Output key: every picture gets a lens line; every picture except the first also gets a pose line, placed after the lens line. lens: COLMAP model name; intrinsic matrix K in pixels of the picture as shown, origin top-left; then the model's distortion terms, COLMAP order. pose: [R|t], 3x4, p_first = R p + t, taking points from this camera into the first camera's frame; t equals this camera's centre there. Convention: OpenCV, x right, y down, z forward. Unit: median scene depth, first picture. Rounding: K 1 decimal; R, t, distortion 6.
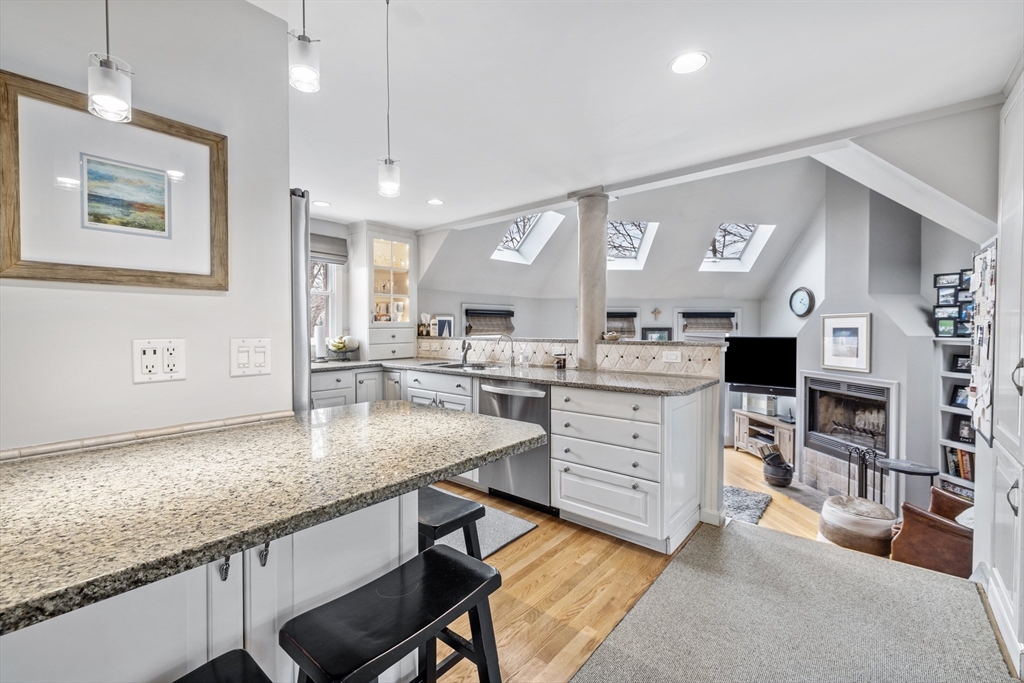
lens RADIAL K [[437.9, 0, 493.2], [0, 437.9, 336.0], [0, 0, 1]] dist [-0.002161, -0.000470]
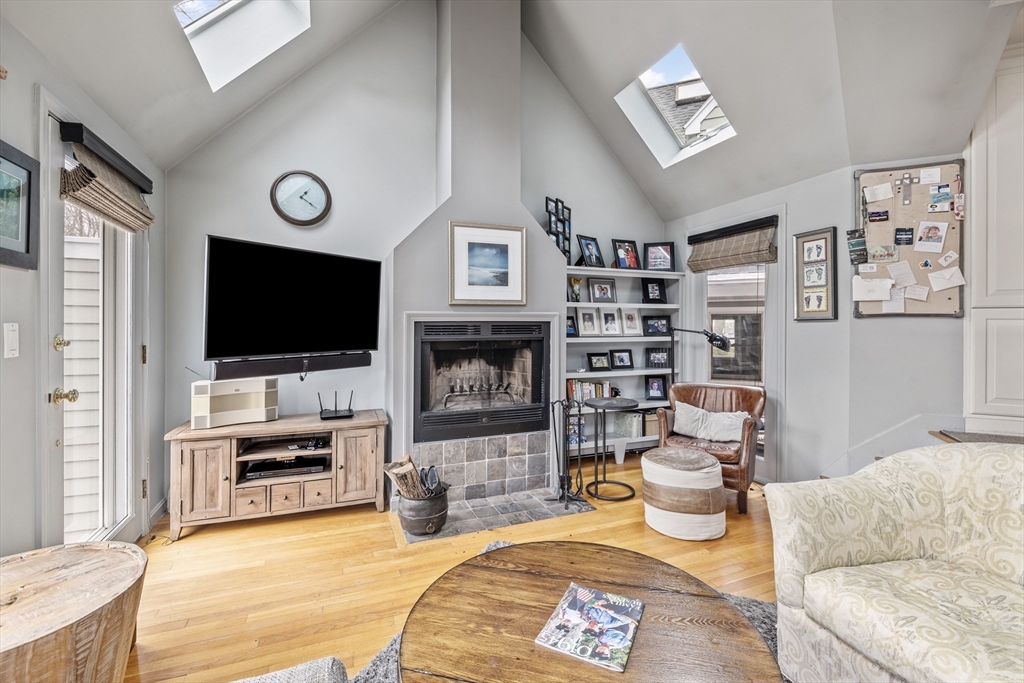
lens RADIAL K [[437.9, 0, 494.4], [0, 437.9, 326.1], [0, 0, 1]] dist [-0.002161, -0.000470]
pose [[-0.295751, 0.004124, 0.955256, 0.148980], [0.019861, 0.999801, 0.001833, 0.117206], [-0.955059, 0.019515, -0.295774, 1.266686]]
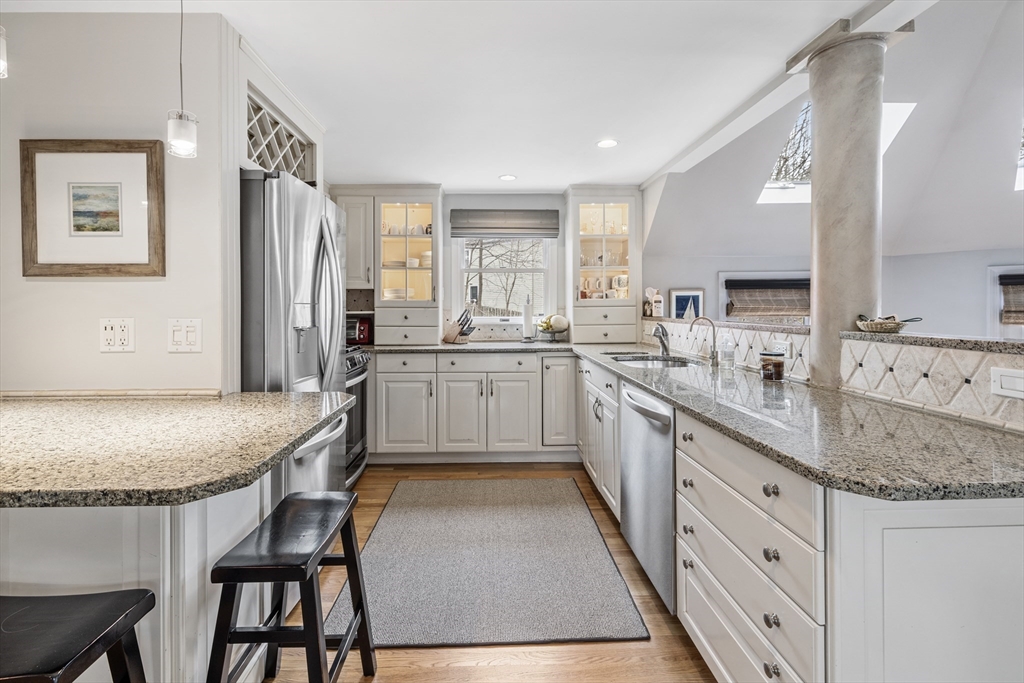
lens RADIAL K [[437.9, 0, 487.3], [0, 437.9, 309.4], [0, 0, 1]] dist [-0.002161, -0.000470]
pose [[0.672577, 0.003879, -0.740017, 0.253792], [-0.010502, 0.999936, -0.004304, -0.006782], [0.739953, 0.010666, 0.672574, 0.275452]]
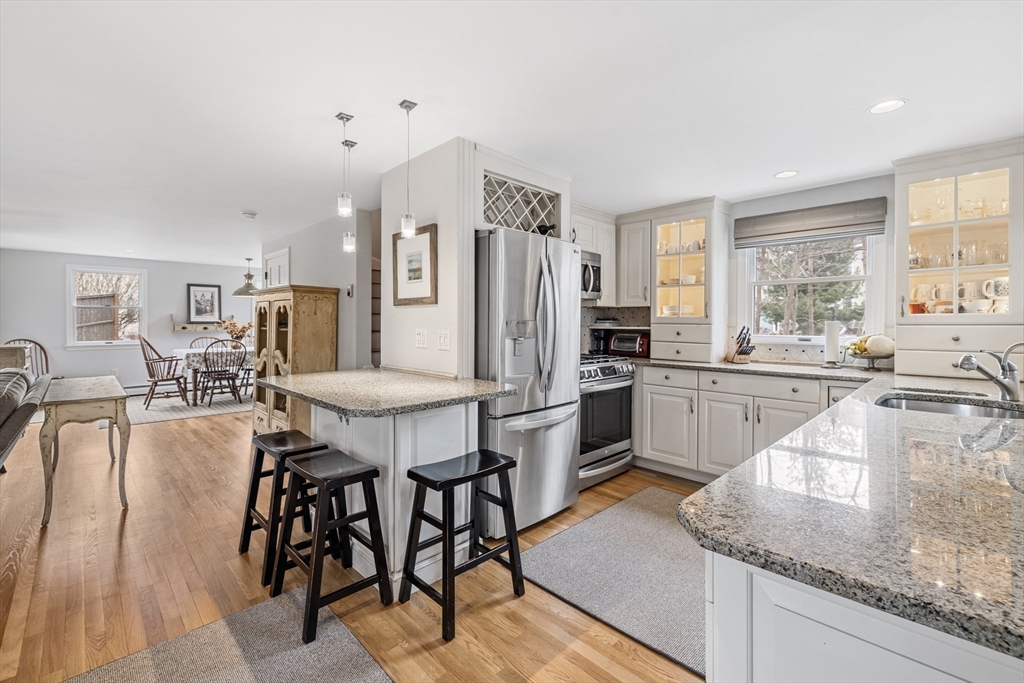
lens RADIAL K [[437.9, 0, 523.5], [0, 437.9, 327.7], [0, 0, 1]] dist [-0.002161, -0.000470]
pose [[-0.060880, 0.013711, -0.998051, 0.407192], [-0.020204, 0.999684, 0.014966, -0.011713], [0.997941, 0.021076, -0.060584, 0.480116]]
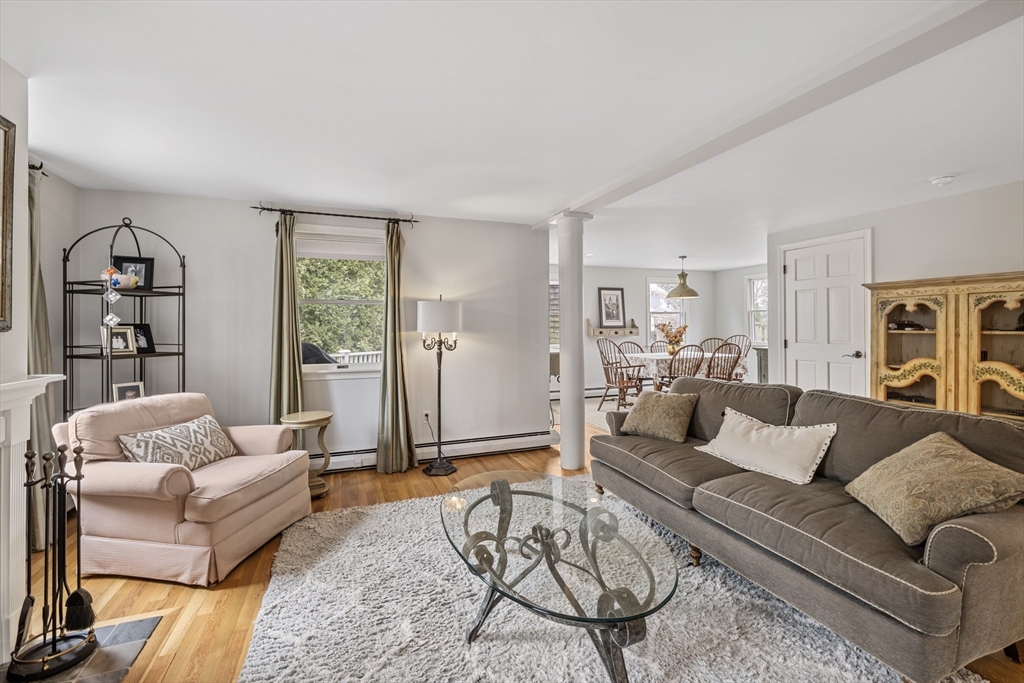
lens RADIAL K [[437.9, 0, 522.7], [0, 437.9, 324.5], [0, 0, 1]] dist [-0.002161, -0.000470]
pose [[-0.470952, 0.001737, -0.882157, 0.404566], [-0.007296, 0.999956, 0.005864, 0.003951], [0.882129, 0.009197, -0.470918, -0.452121]]
